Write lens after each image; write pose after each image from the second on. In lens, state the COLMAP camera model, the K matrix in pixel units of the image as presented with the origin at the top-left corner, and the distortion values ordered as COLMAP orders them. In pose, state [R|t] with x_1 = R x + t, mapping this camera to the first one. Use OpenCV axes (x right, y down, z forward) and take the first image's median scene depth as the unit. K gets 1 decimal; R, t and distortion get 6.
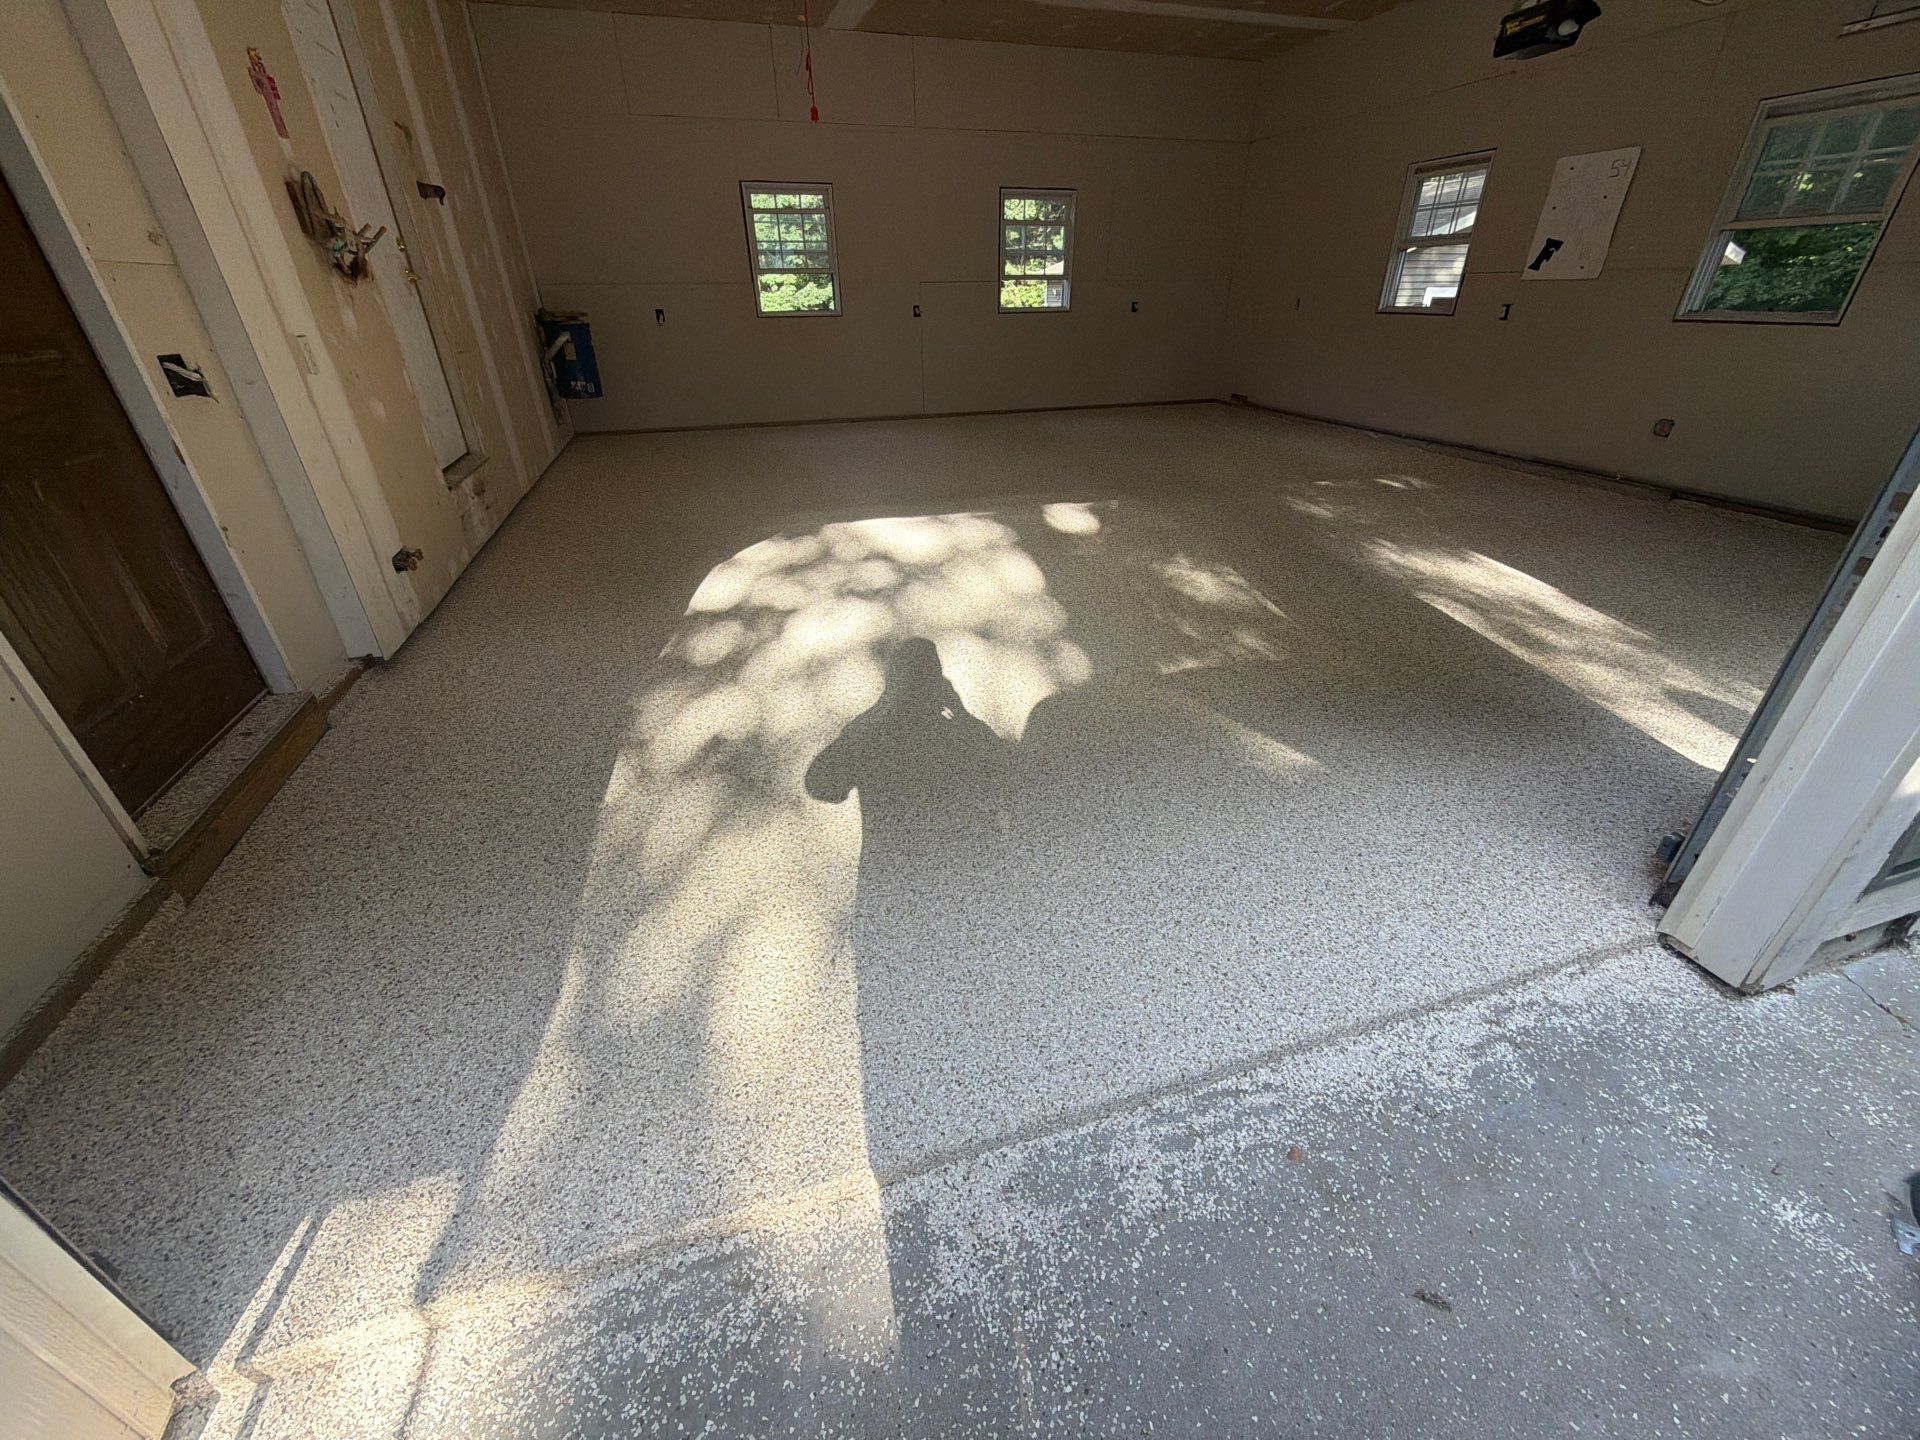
lens RADIAL K [[767.6, 0, 958.3], [0, 767.6, 718.9], [0, 0, 1]] dist [0.006519, -0.001854]
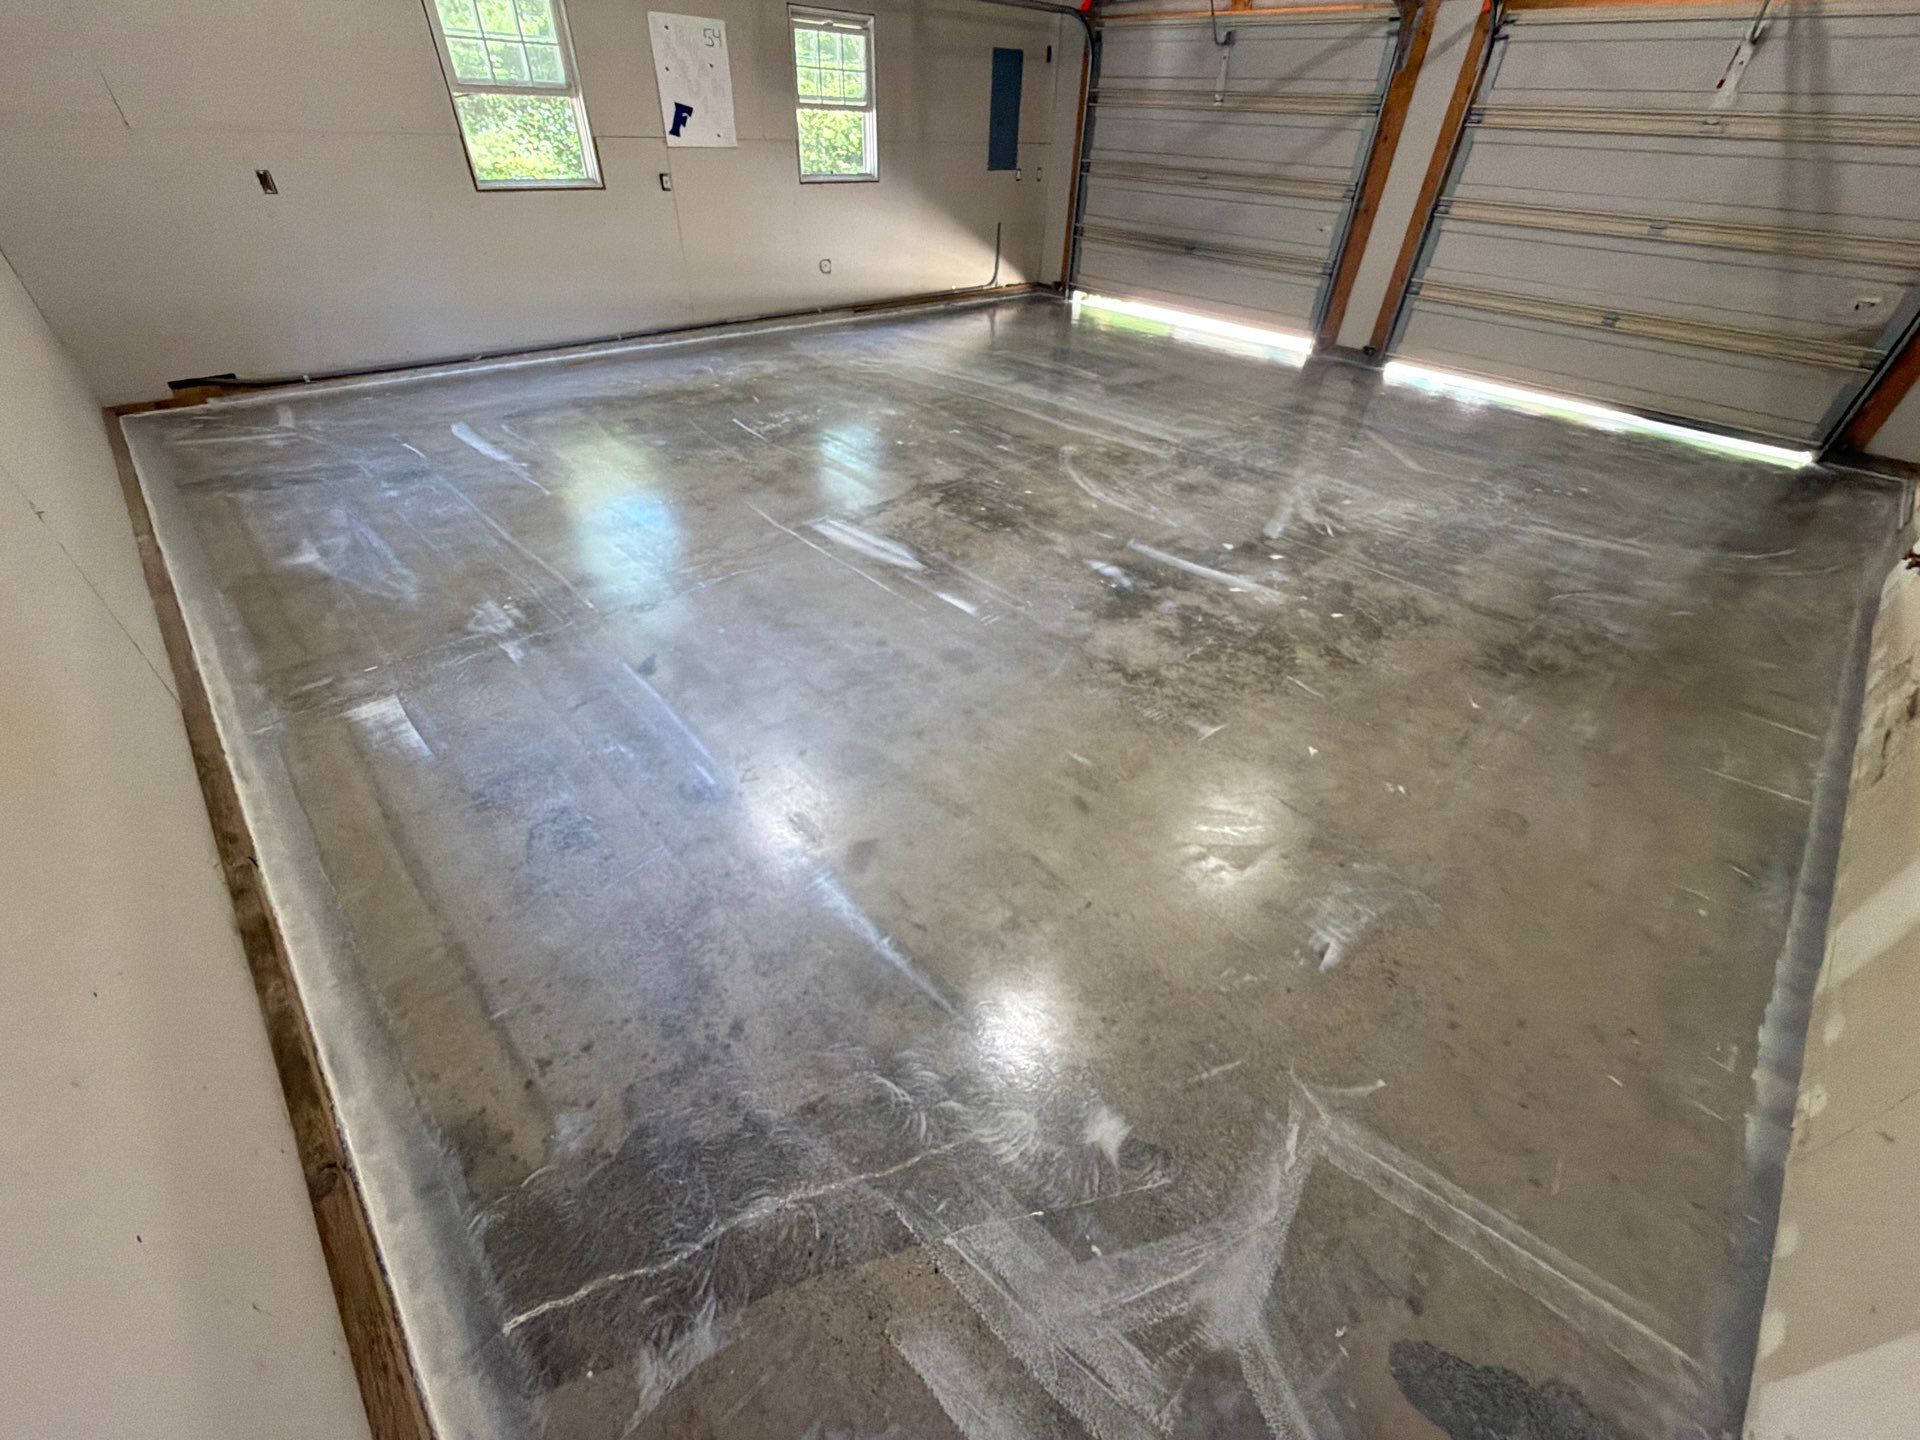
lens RADIAL K [[767.6, 0, 963.1], [0, 767.6, 714.9], [0, 0, 1]] dist [0.006519, -0.001854]
pose [[-0.448859, -0.559299, 0.696929, -0.591109], [0.404981, 0.567897, 0.716578, -0.791733], [-0.796565, 0.603885, -0.028400, 1.300637]]
